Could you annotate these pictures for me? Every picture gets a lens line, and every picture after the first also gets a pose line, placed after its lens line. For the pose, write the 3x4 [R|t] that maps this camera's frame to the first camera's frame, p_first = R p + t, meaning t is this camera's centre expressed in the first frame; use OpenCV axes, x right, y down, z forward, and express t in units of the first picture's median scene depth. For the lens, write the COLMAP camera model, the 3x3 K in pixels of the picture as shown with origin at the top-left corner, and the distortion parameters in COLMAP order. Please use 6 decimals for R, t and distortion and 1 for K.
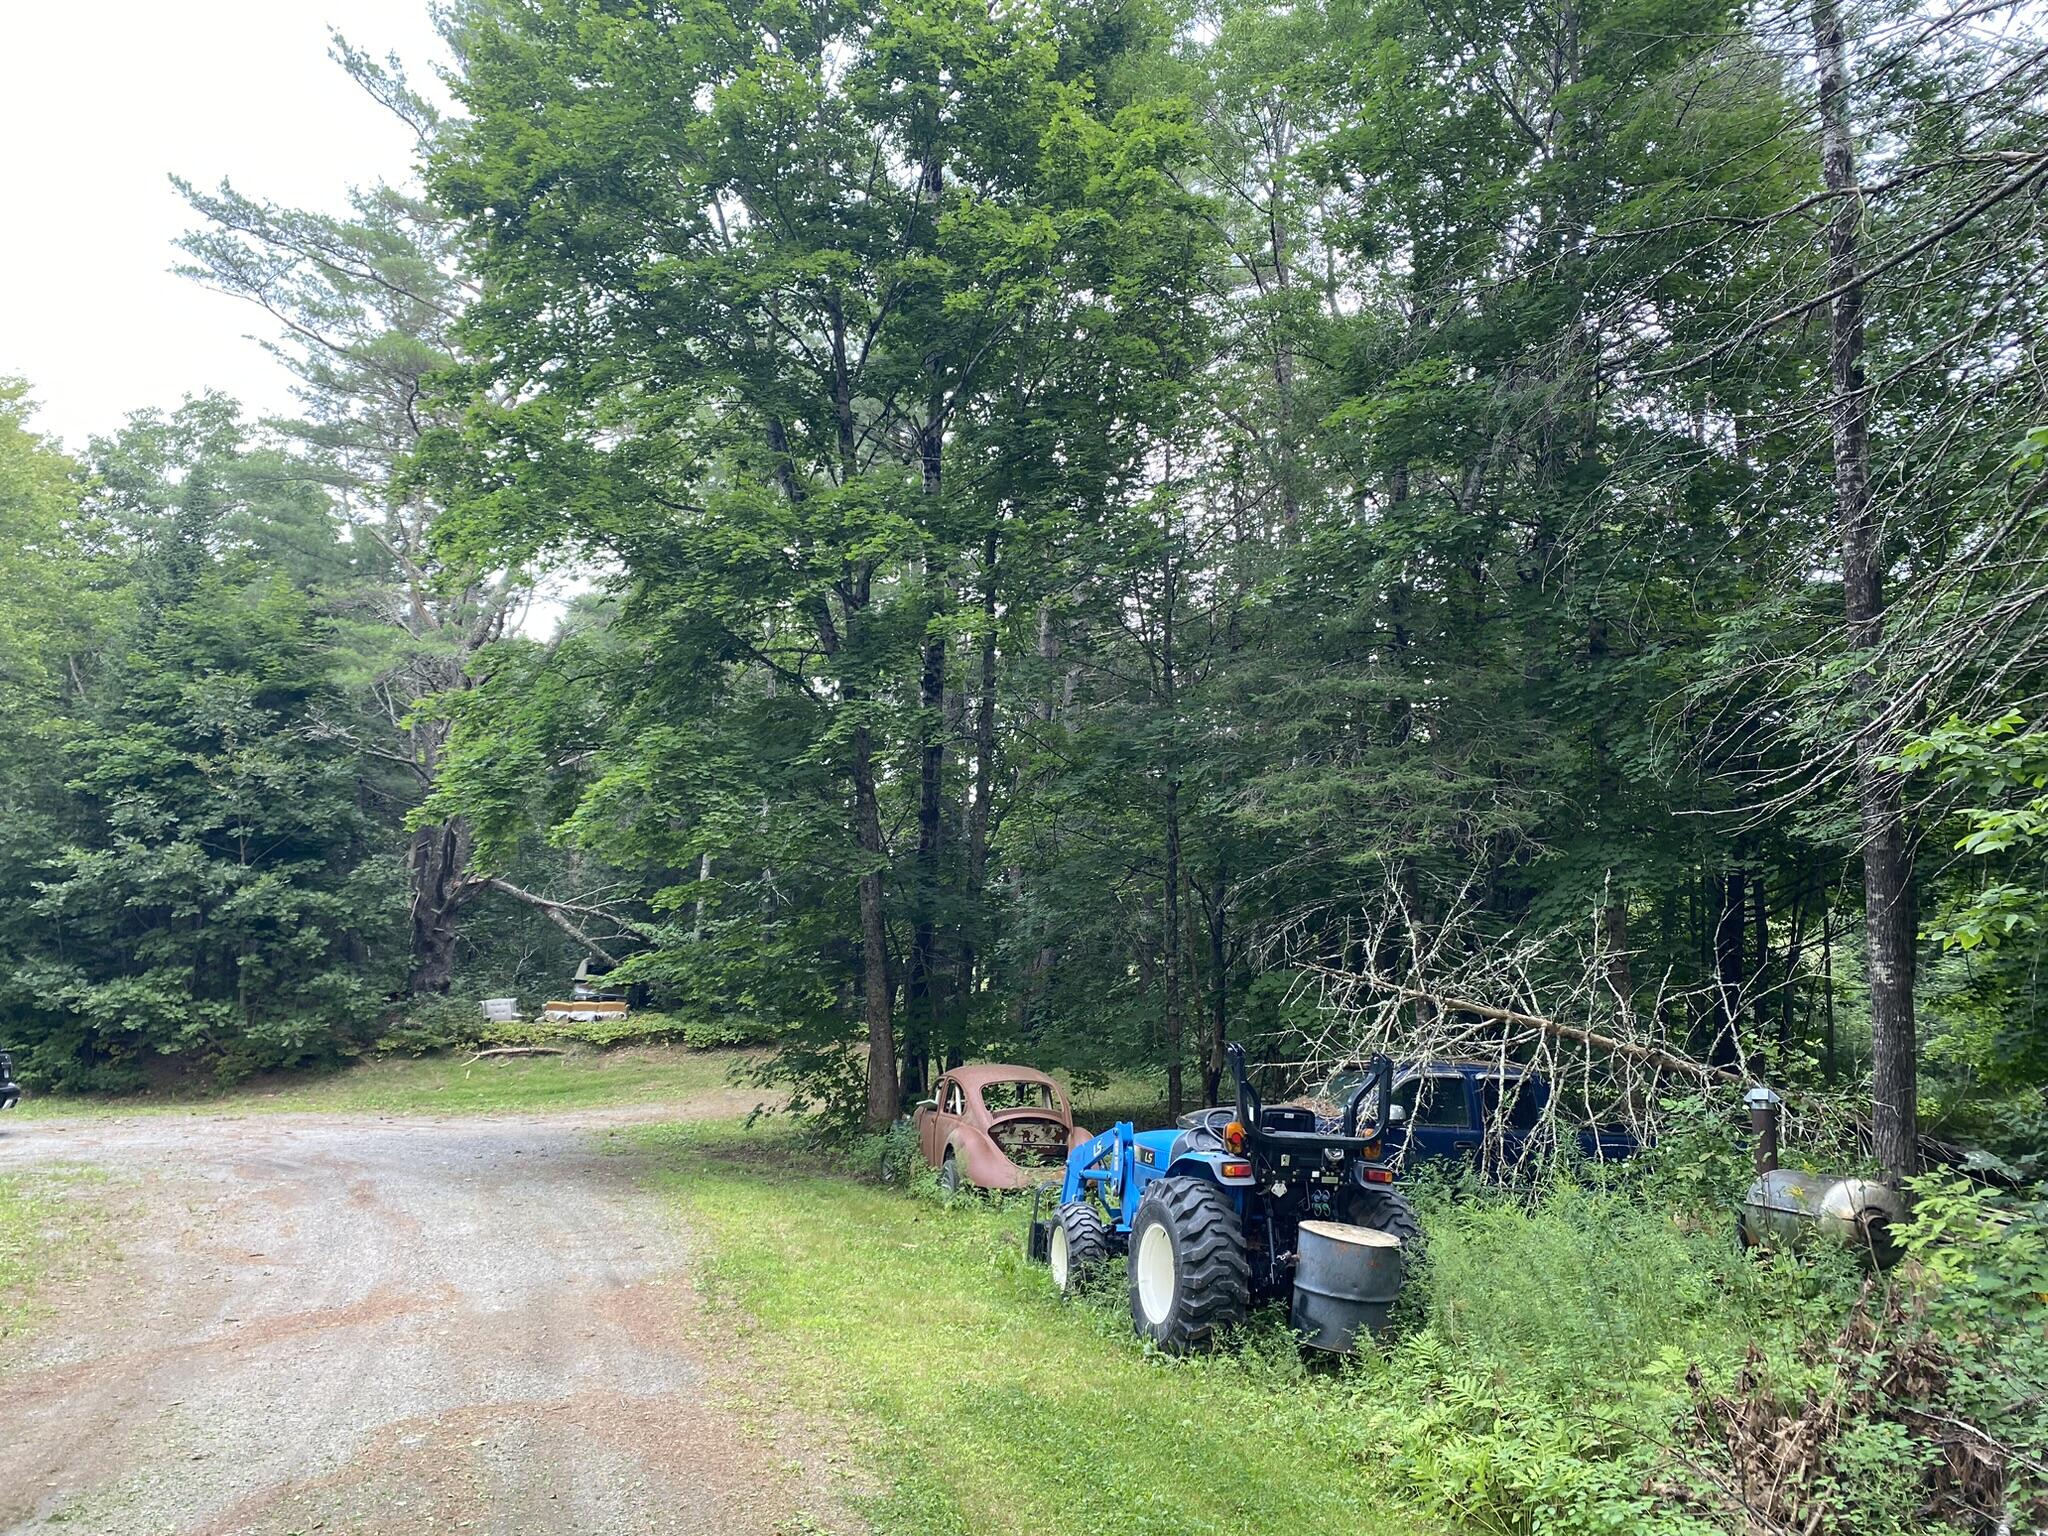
lens RADIAL K [[1571.7, 0, 1041.0], [0, 1571.7, 771.7], [0, 0, 1]] dist [0.034439, -0.036181]
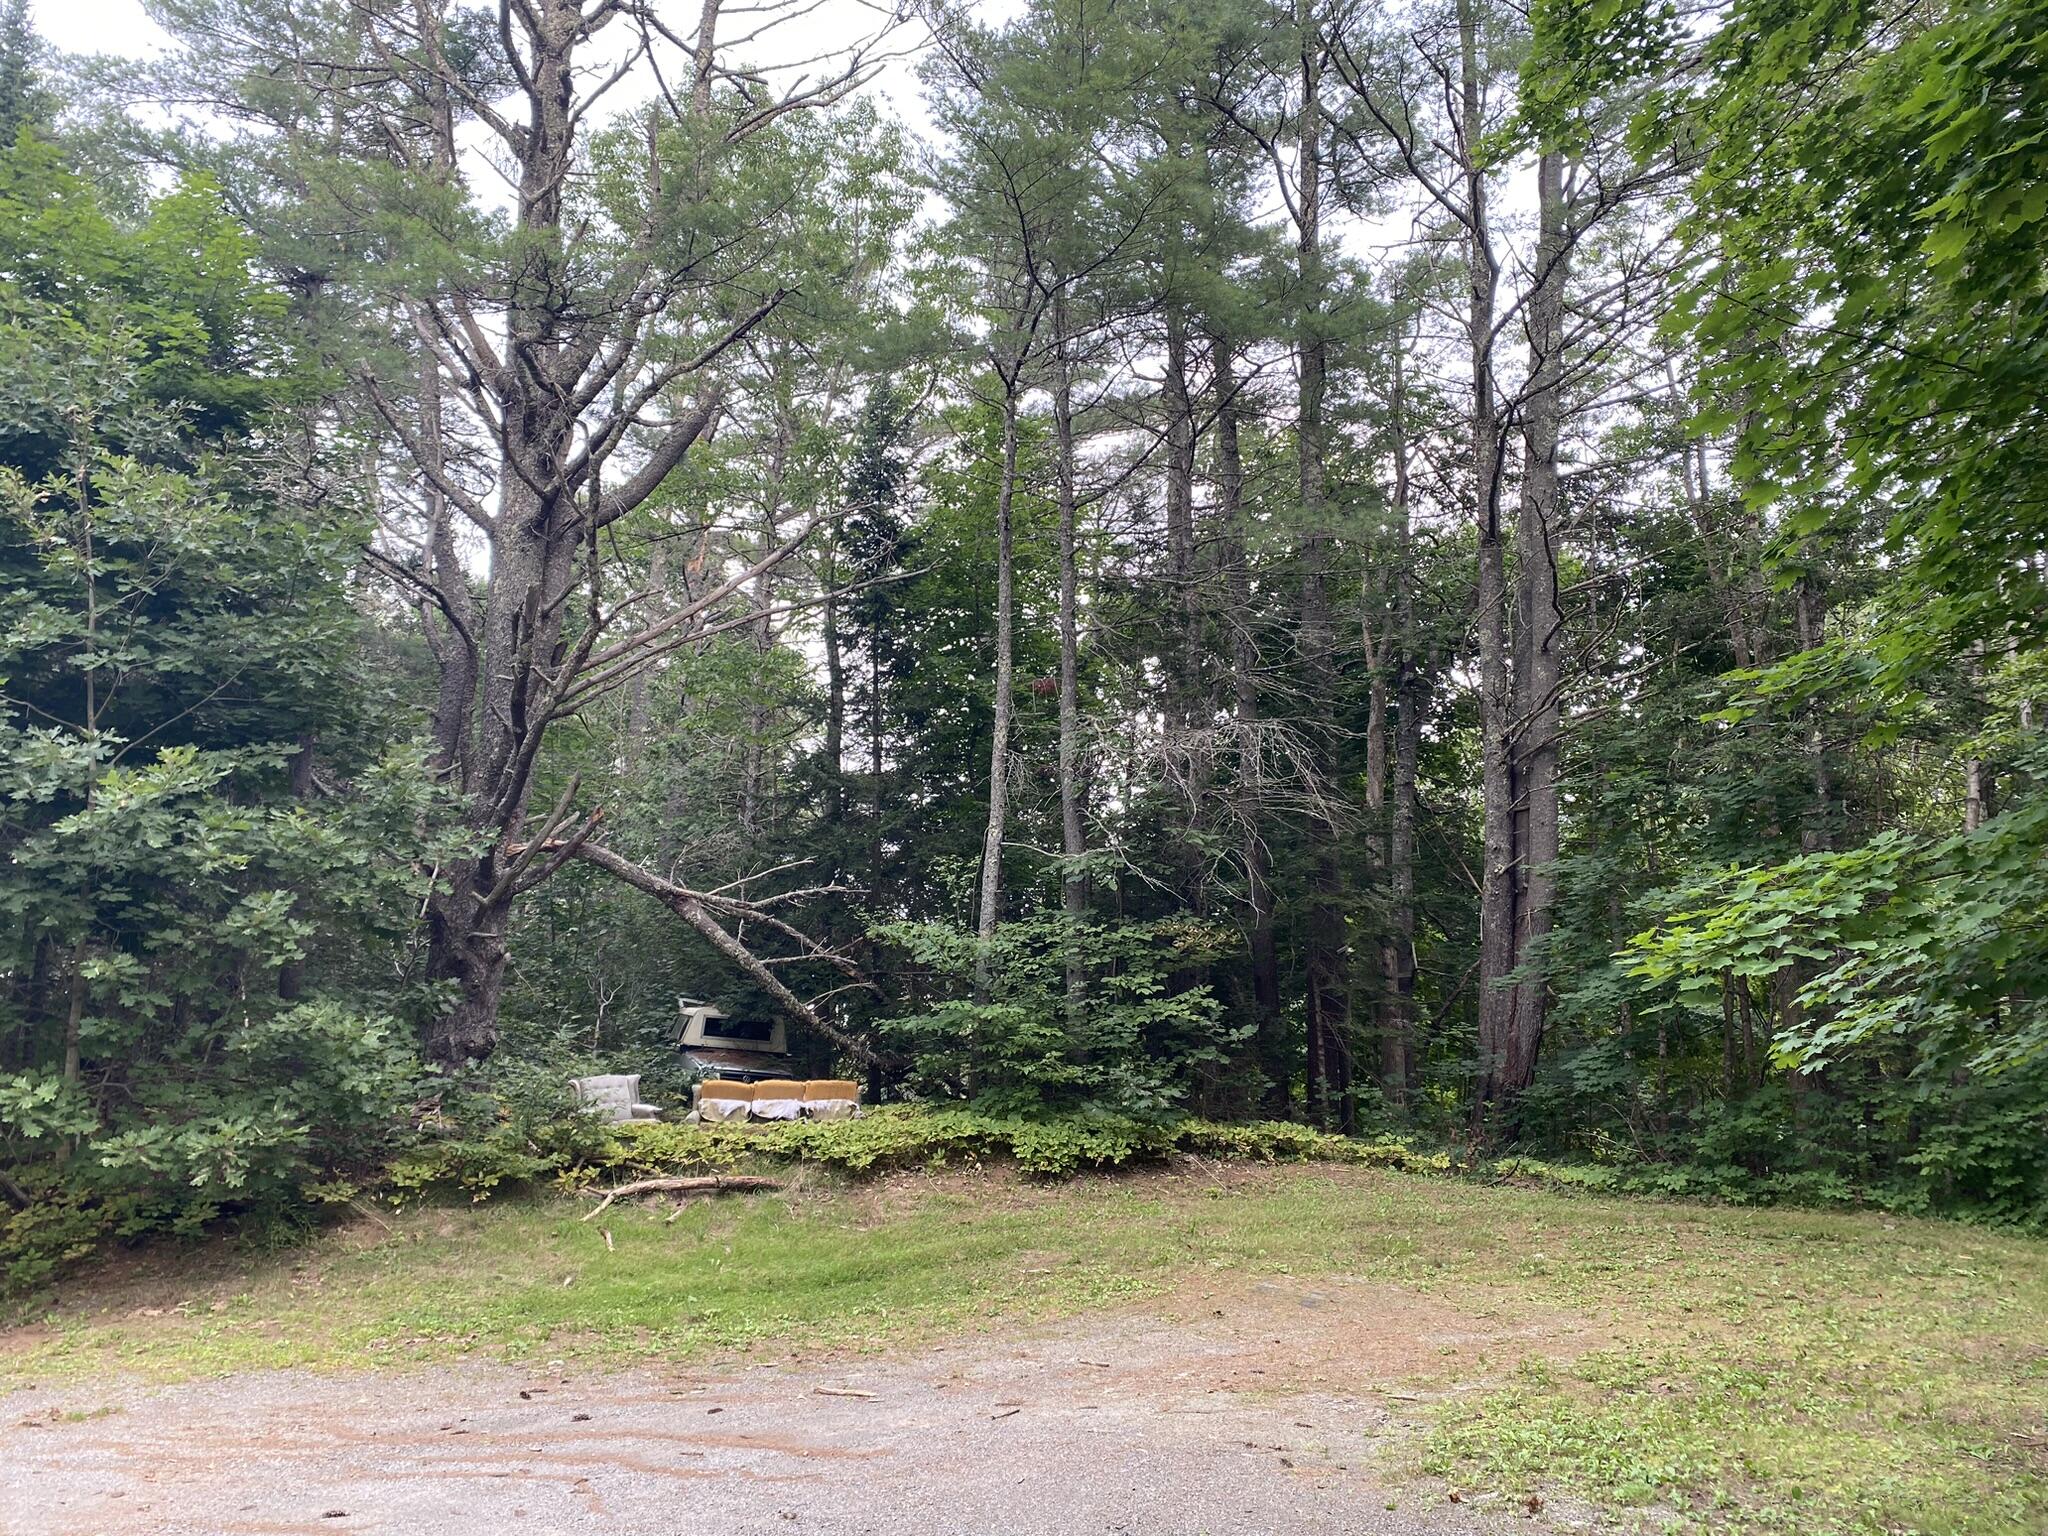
lens RADIAL K [[1571.7, 0, 1041.0], [0, 1571.7, 771.7], [0, 0, 1]] dist [0.034439, -0.036181]
pose [[0.991733, 0.021320, 0.126535, -0.290539], [-0.013470, 0.997949, -0.062575, 0.083083], [-0.127610, 0.060353, 0.989986, 0.518400]]
